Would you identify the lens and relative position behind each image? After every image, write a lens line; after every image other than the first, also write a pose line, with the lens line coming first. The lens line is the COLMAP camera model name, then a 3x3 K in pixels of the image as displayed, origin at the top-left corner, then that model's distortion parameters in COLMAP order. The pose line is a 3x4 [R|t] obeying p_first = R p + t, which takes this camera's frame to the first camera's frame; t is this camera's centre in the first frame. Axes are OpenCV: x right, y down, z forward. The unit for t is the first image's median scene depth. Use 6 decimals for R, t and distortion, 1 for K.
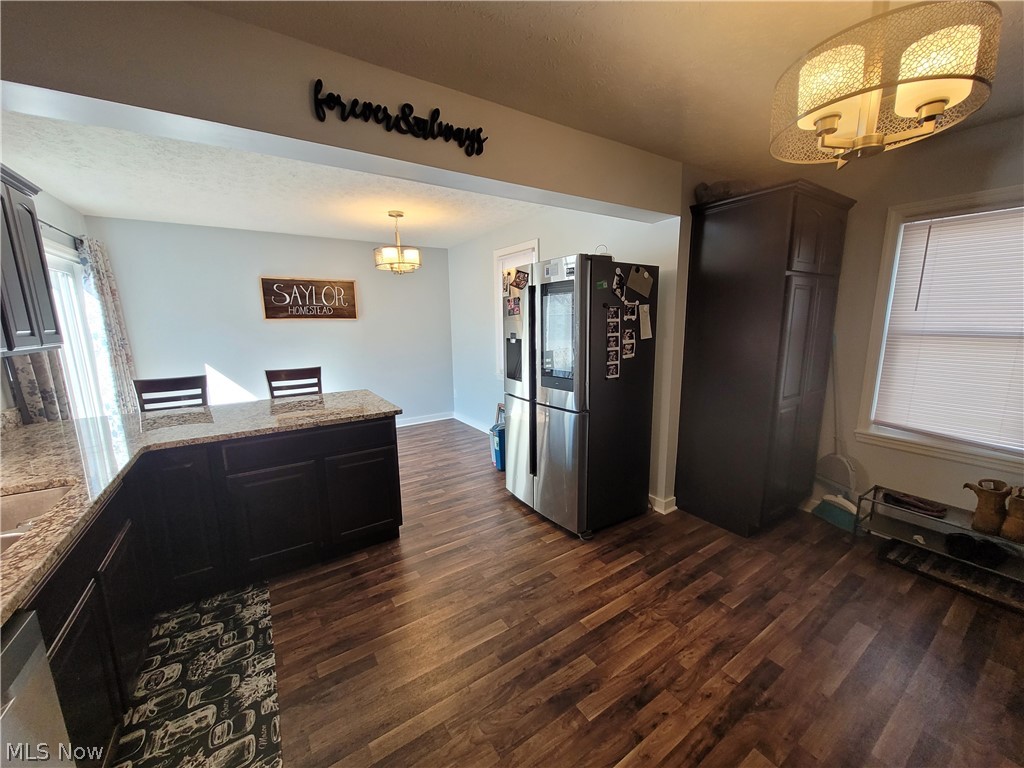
lens RADIAL K [[391.4, 0, 511.2], [0, 391.4, 385.5], [0, 0, 1]] dist [0.002651, -0.000067]
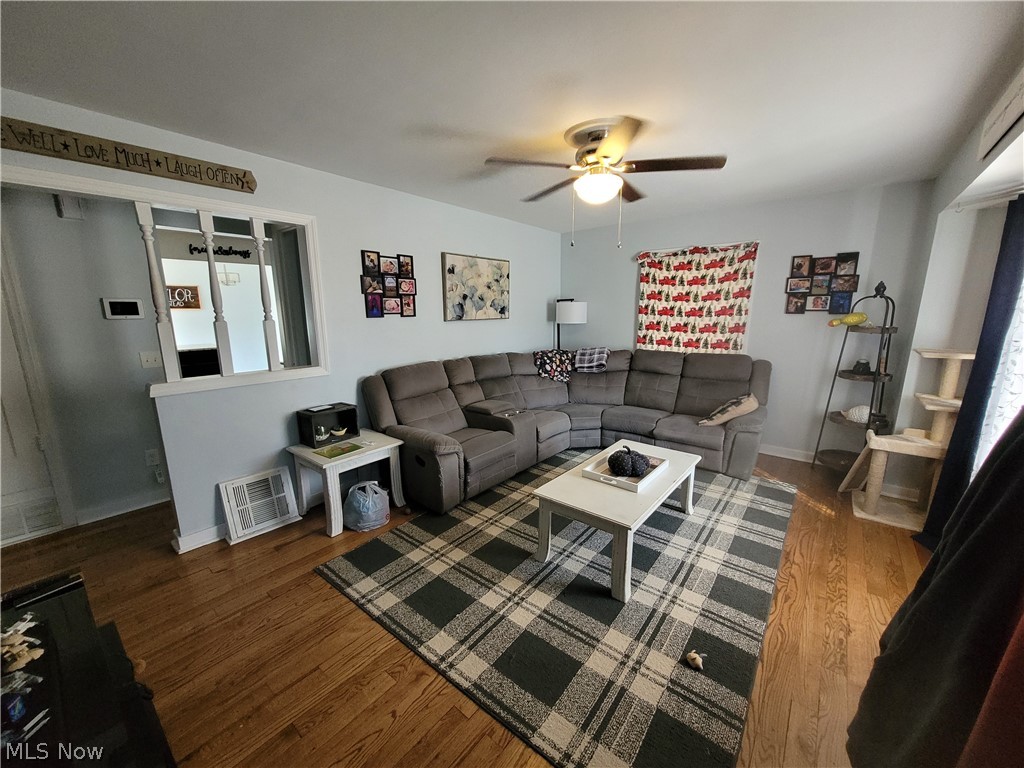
lens RADIAL K [[391.4, 0, 520.6], [0, 391.4, 382.3], [0, 0, 1]] dist [0.002651, -0.000067]
pose [[0.949604, -0.048629, 0.309658, 0.468824], [0.045709, 0.998816, 0.016682, 0.227672], [-0.310102, -0.001687, 0.950702, -1.303181]]
